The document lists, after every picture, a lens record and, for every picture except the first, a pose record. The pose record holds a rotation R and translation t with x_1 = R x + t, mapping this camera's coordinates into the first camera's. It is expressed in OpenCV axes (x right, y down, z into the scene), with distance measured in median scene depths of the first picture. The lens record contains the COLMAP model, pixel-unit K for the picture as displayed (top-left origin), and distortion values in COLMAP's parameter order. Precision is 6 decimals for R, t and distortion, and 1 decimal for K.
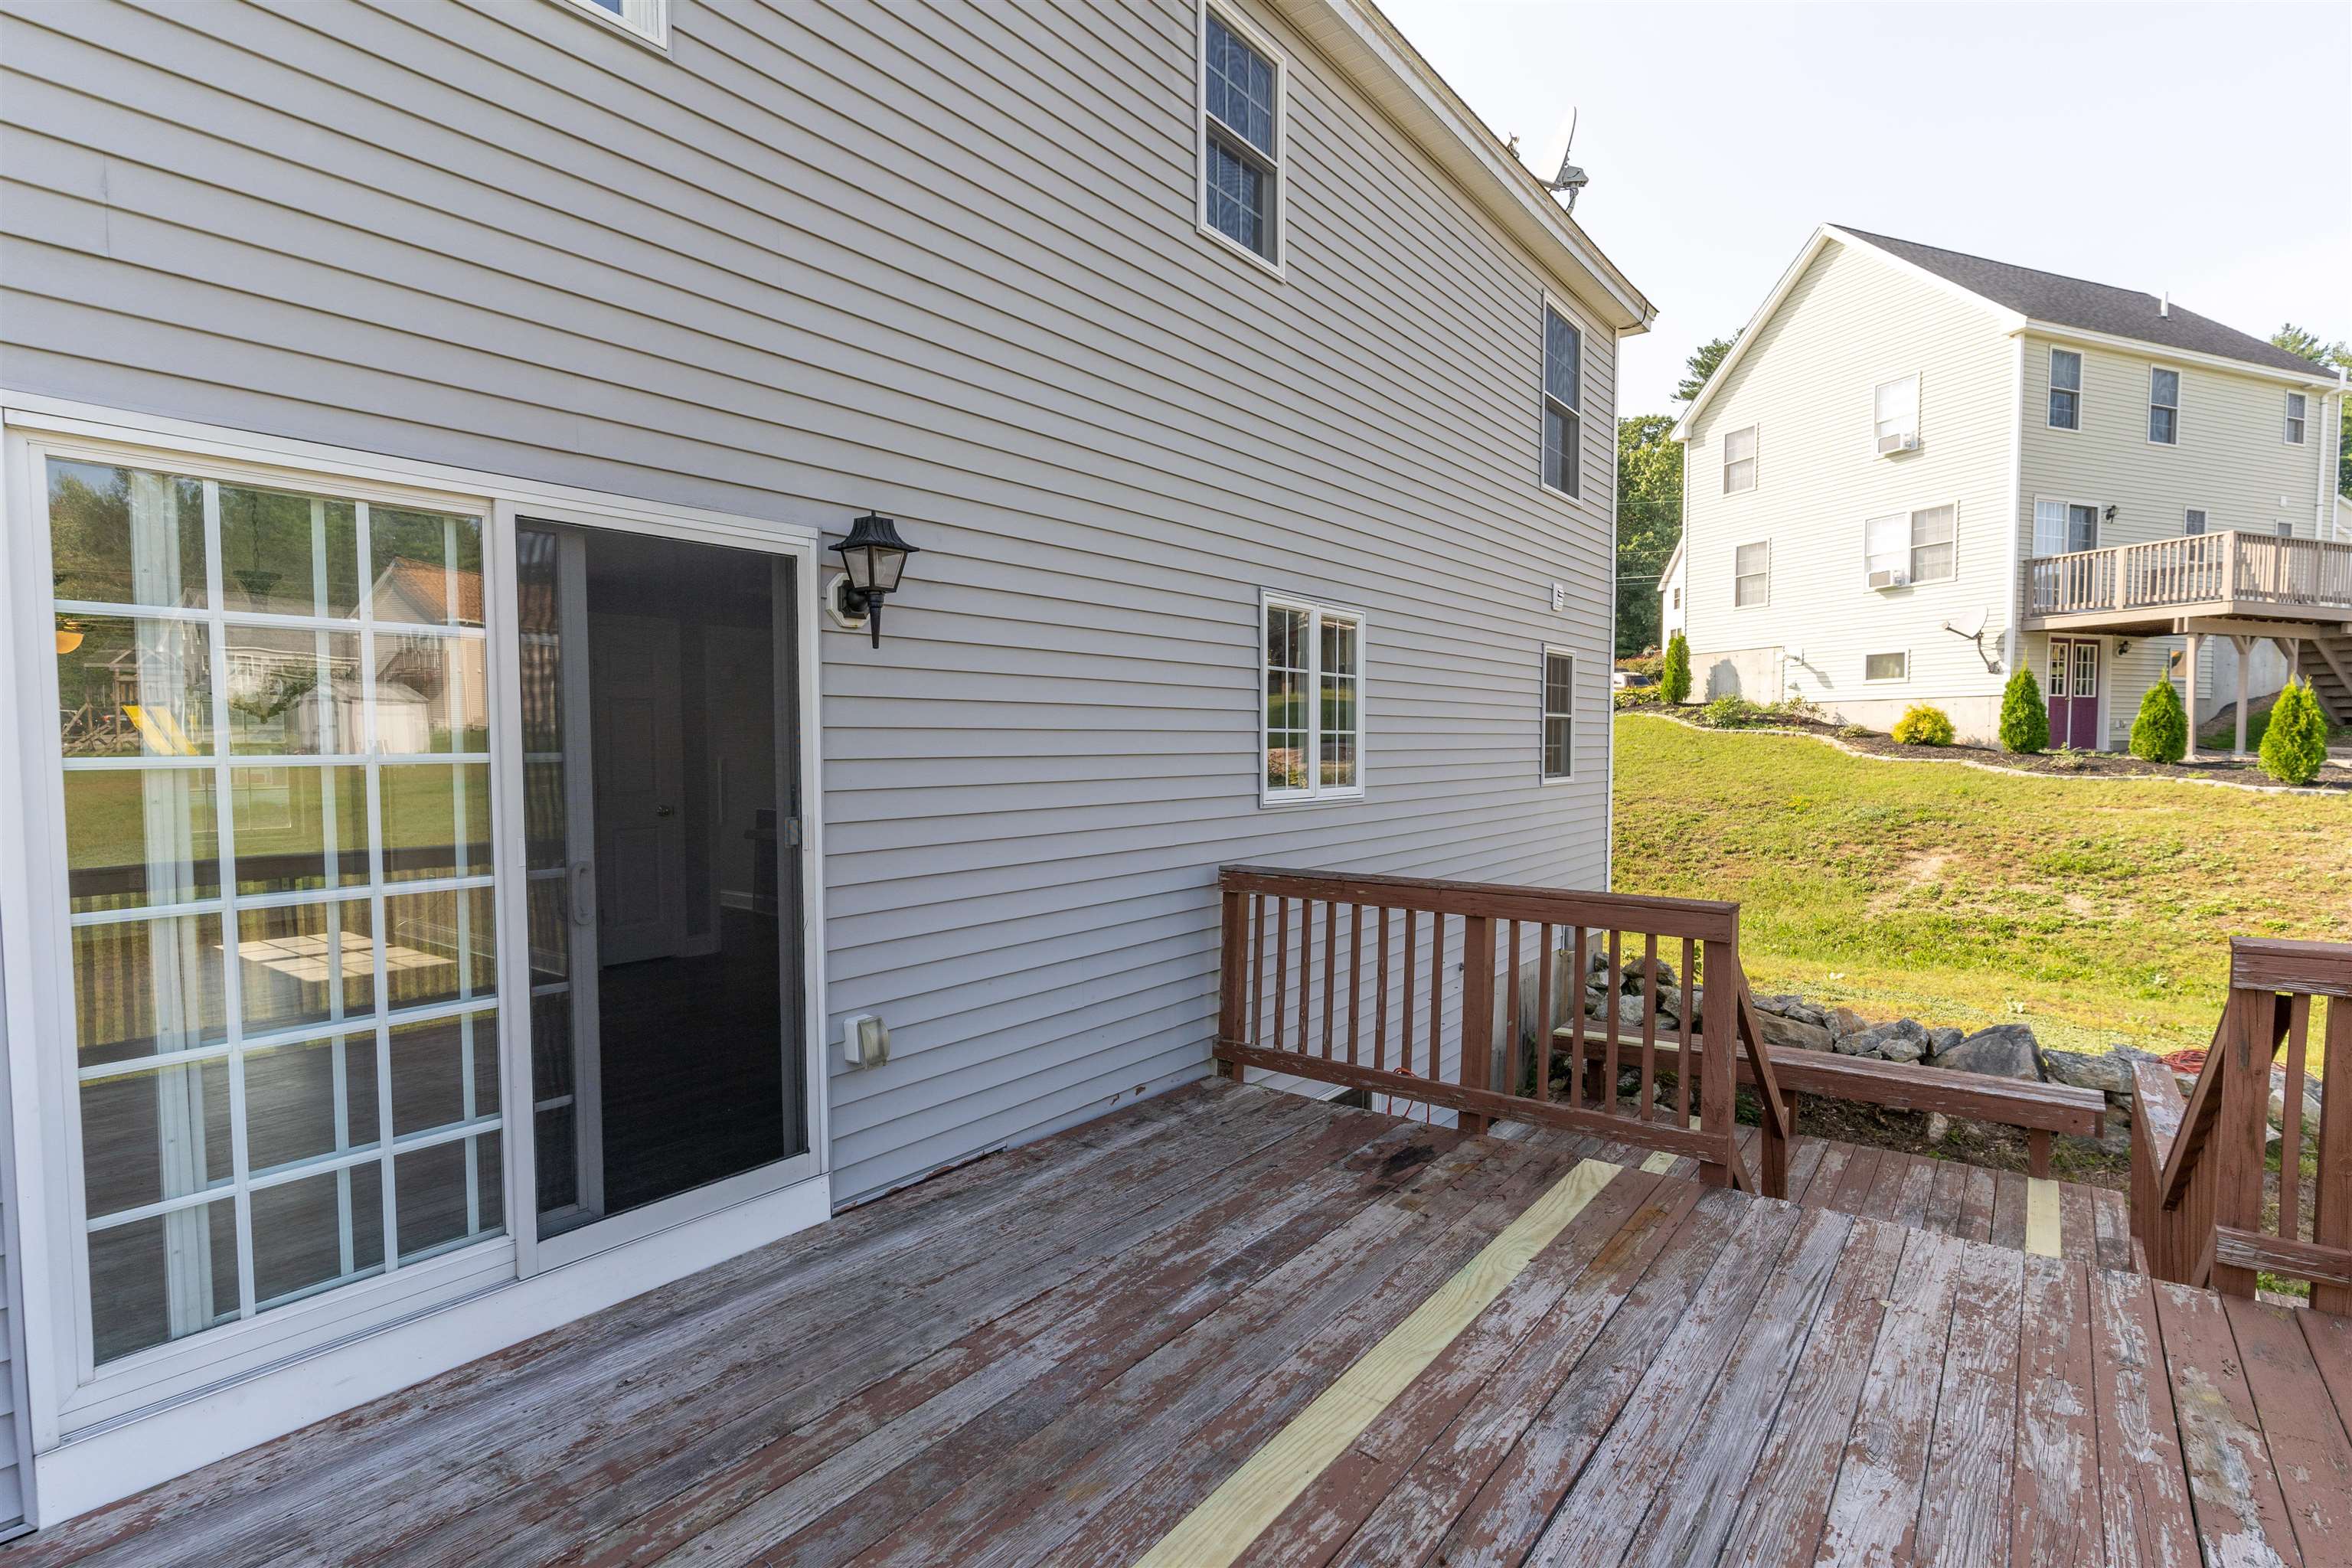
lens RADIAL K [[1138.9, 0, 1195.9], [0, 1138.9, 788.4], [0, 0, 1]] dist [-0.012305, 0.007387]
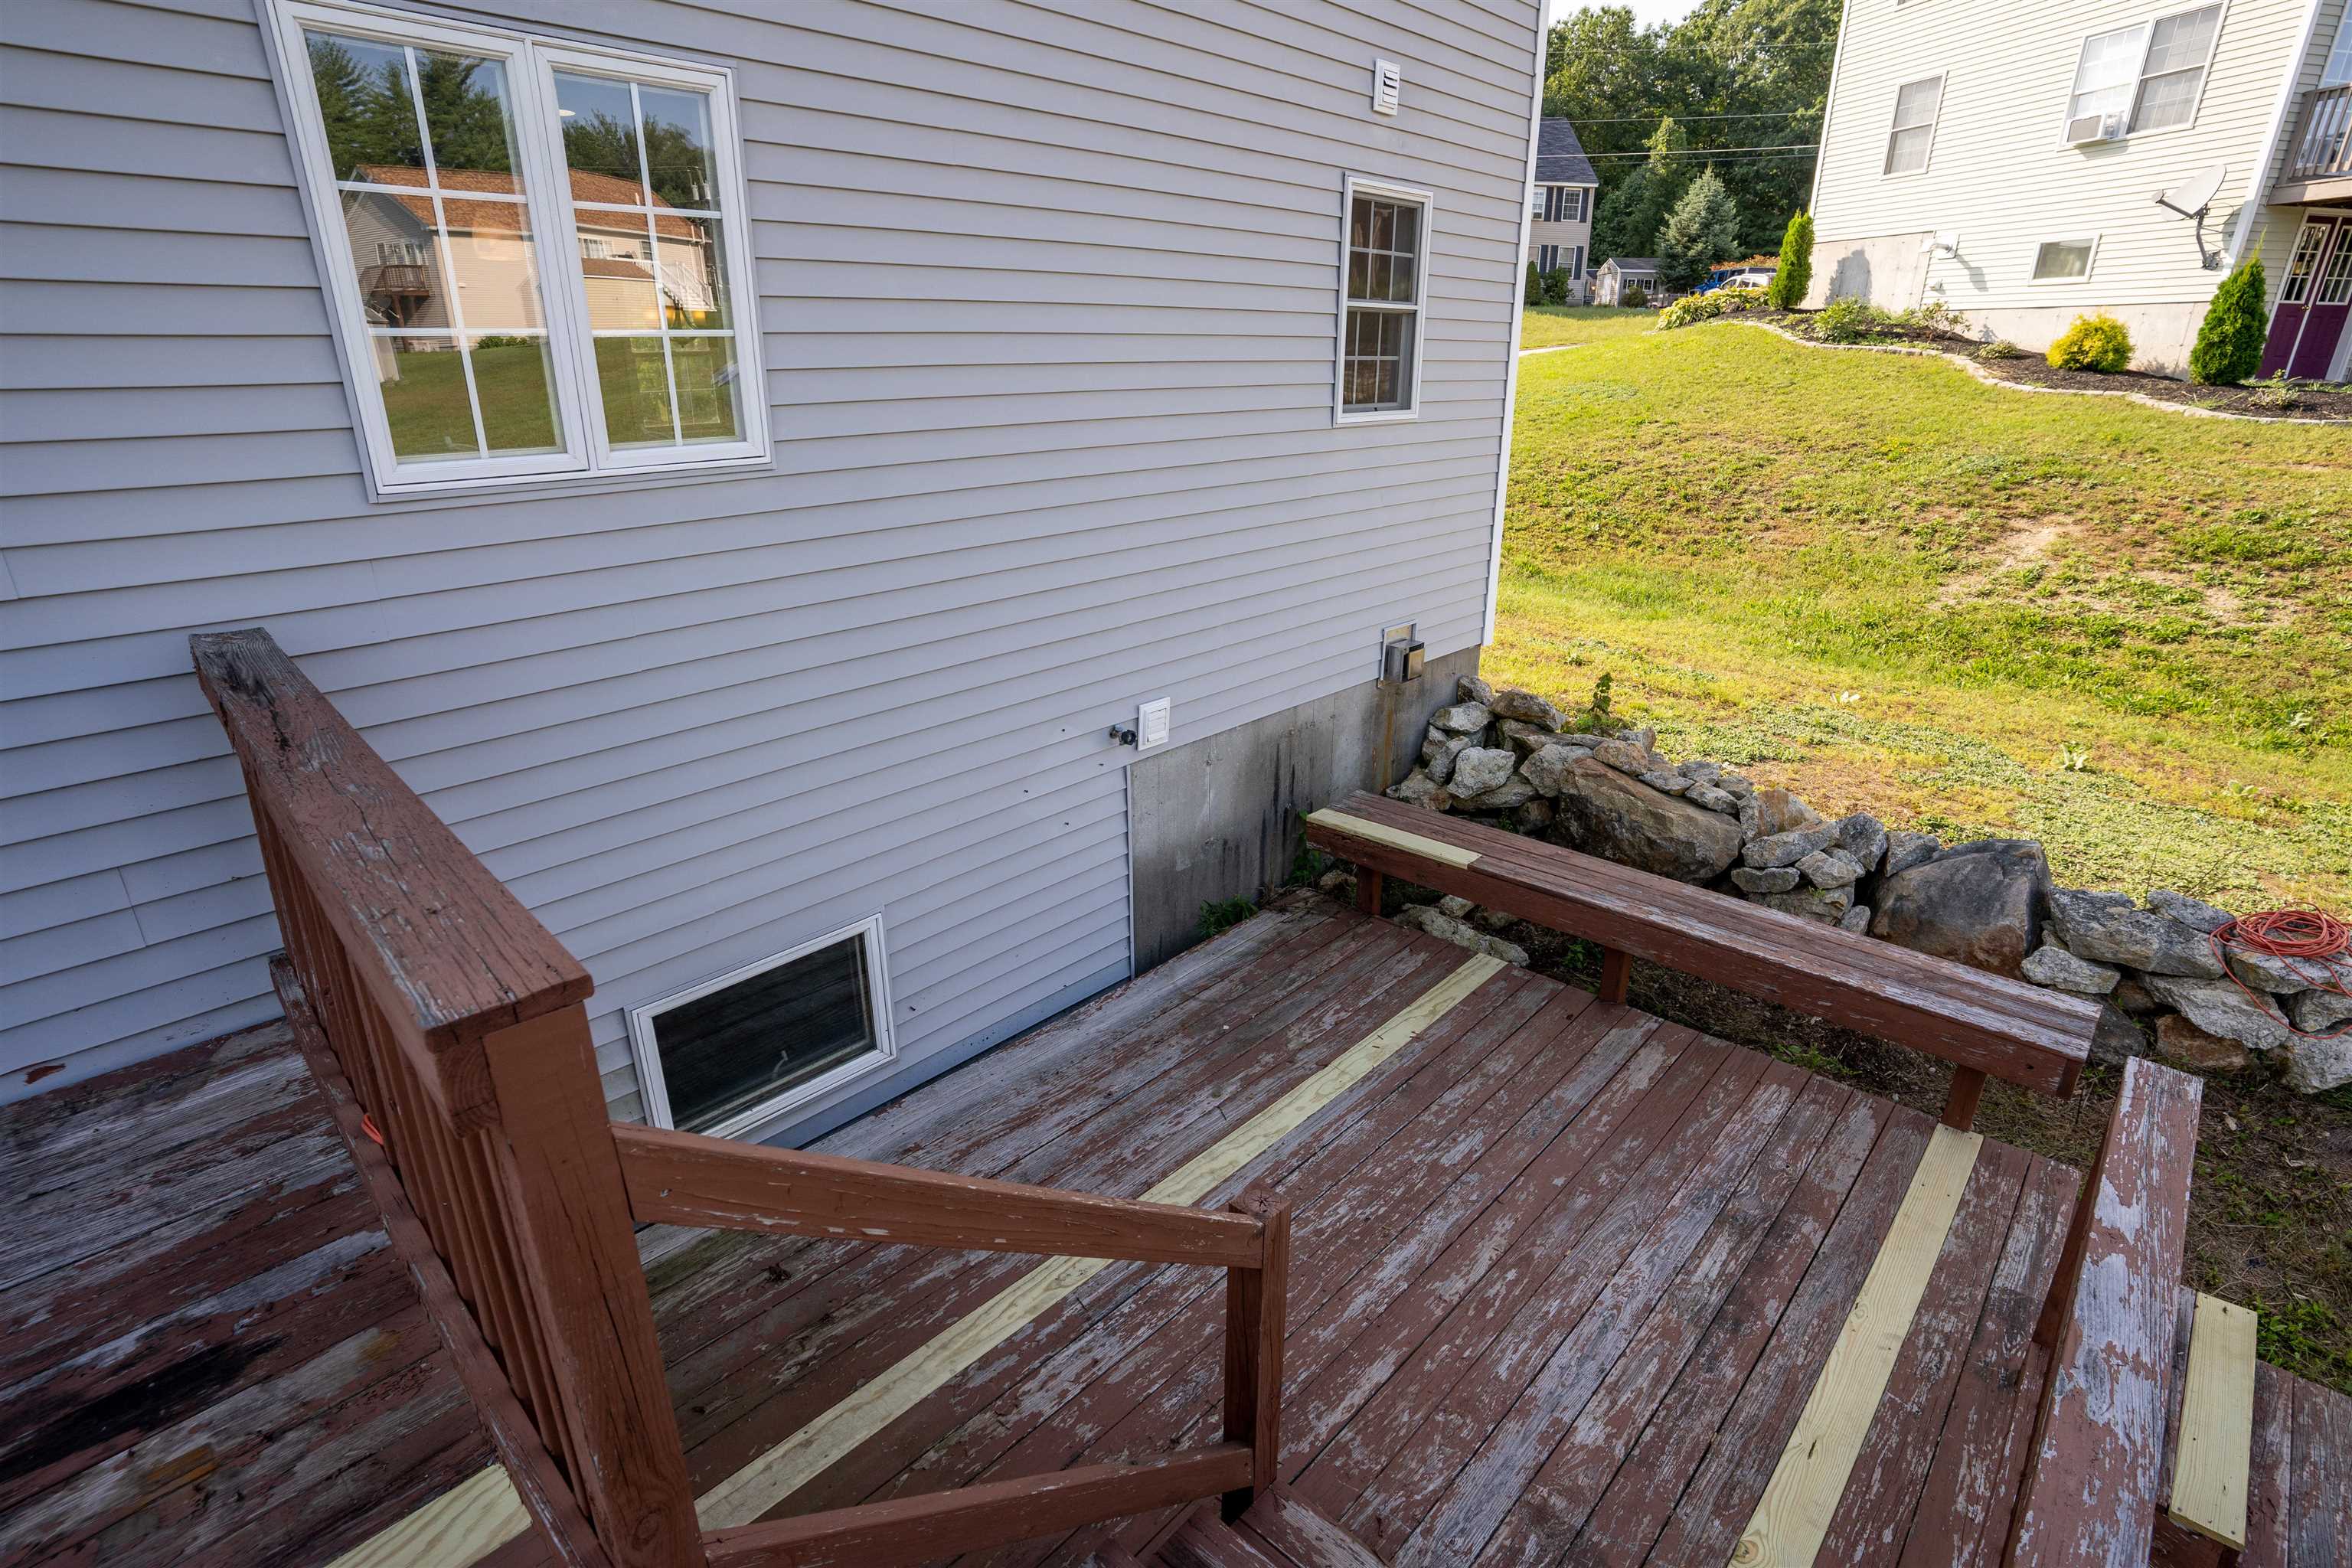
lens RADIAL K [[1138.9, 0, 1239.5], [0, 1138.9, 784.1], [0, 0, 1]] dist [-0.012305, 0.007387]
pose [[0.997564, 0.039057, -0.057801, 0.146164], [-0.018629, 0.947631, 0.318824, -0.008206], [0.067226, -0.316971, 0.946050, 0.171992]]
